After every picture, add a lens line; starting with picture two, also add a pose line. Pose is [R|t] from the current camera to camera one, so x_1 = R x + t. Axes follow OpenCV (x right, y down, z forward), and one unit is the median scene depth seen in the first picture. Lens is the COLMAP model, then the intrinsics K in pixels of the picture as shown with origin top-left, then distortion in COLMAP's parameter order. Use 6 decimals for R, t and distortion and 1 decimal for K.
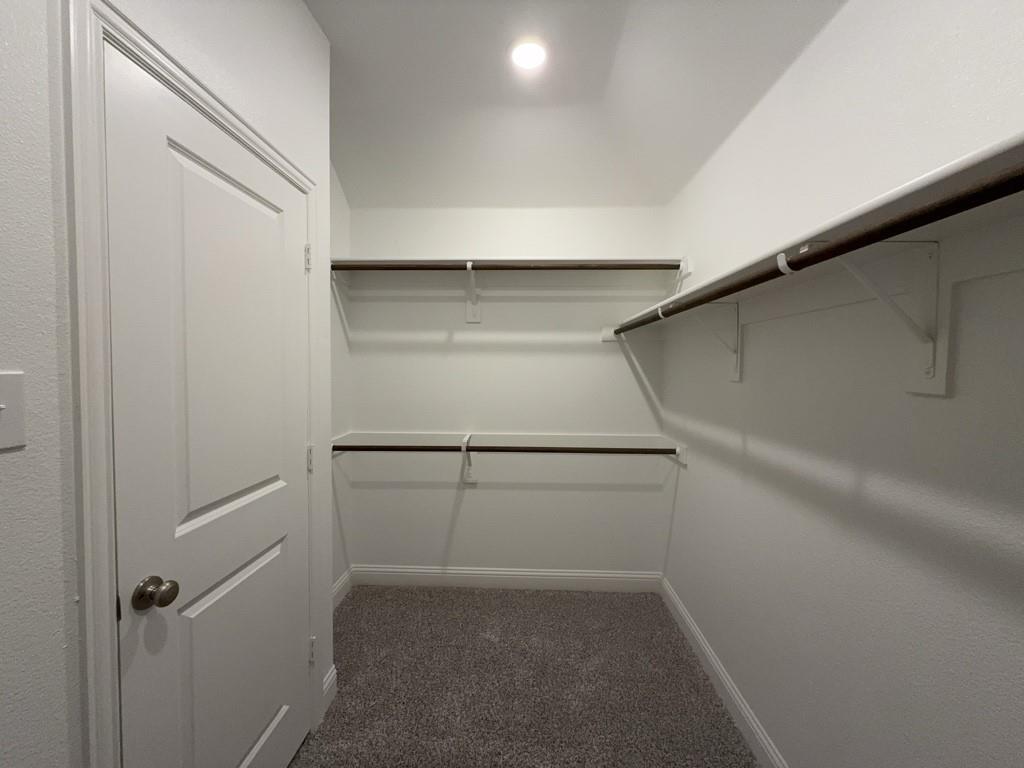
lens RADIAL K [[407.0, 0, 512.0], [0, 407.0, 384.0], [0, 0, 1]] dist [-0.000427, -0.000273]
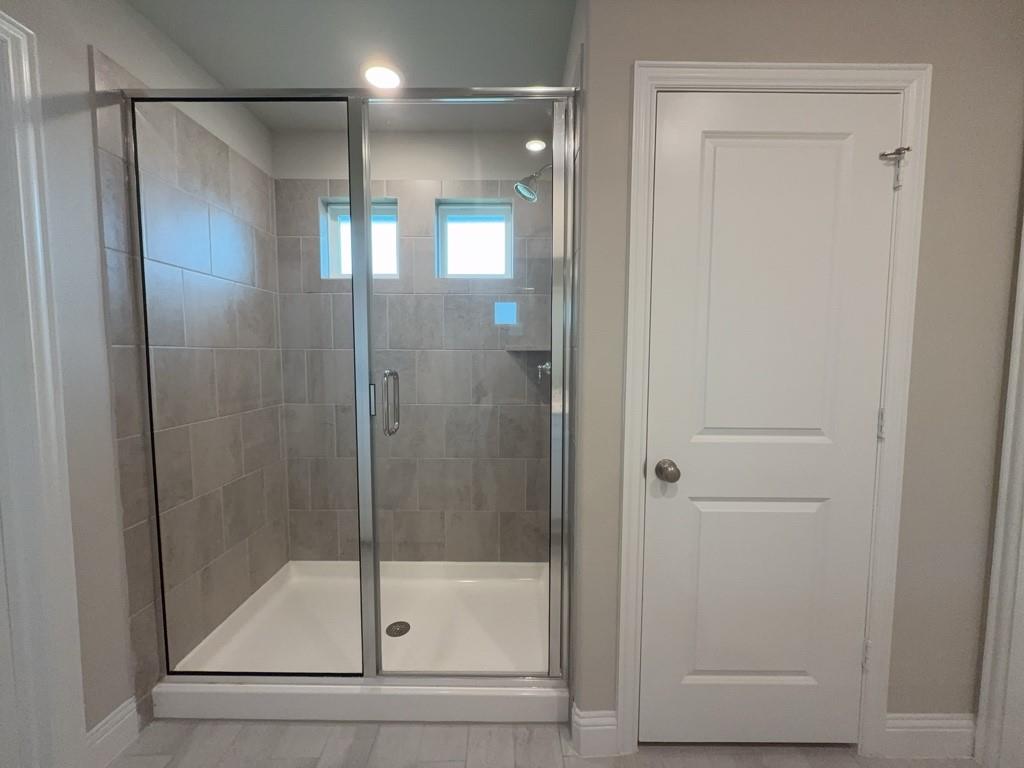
lens RADIAL K [[407.0, 0, 512.0], [0, 407.0, 384.0], [0, 0, 1]] dist [-0.000427, -0.000273]
pose [[0.042366, 0.062800, -0.997126, 0.432931], [-0.042254, 0.997242, 0.061012, 0.129194], [0.998208, 0.039548, 0.044903, 0.342353]]
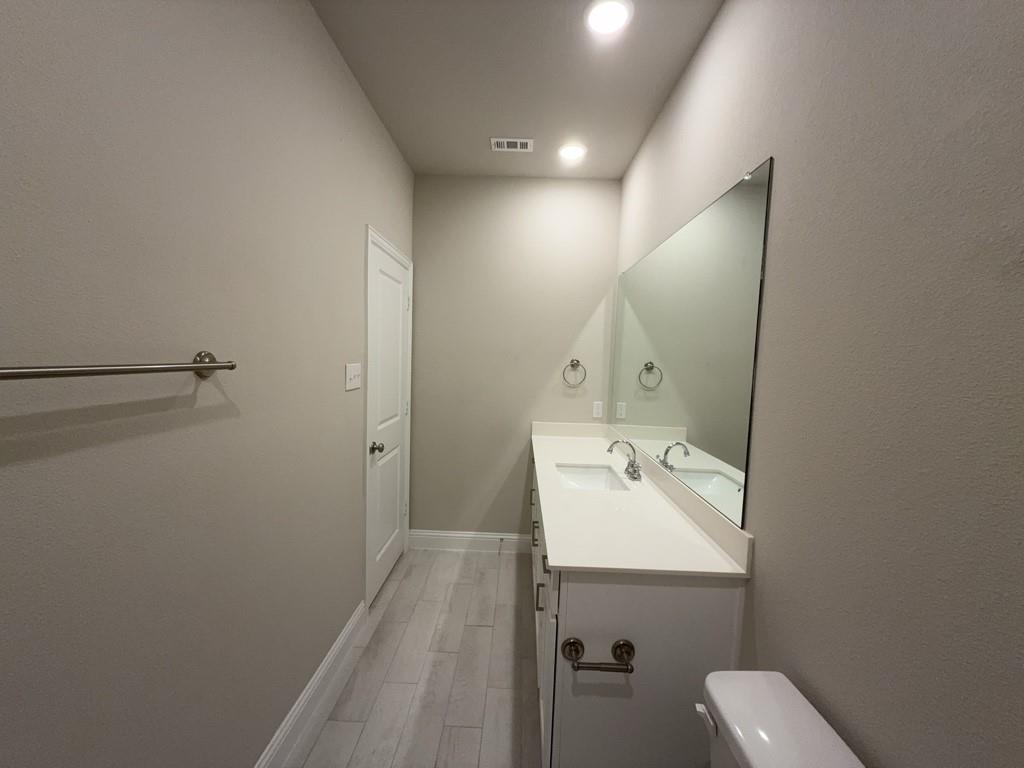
lens RADIAL K [[407.0, 0, 512.0], [0, 407.0, 384.0], [0, 0, 1]] dist [-0.000427, -0.000273]
pose [[0.999604, 0.021135, 0.018587, -0.059842], [-0.021467, 0.999611, 0.017815, 0.036287], [-0.018203, -0.018207, 0.999669, -1.401956]]
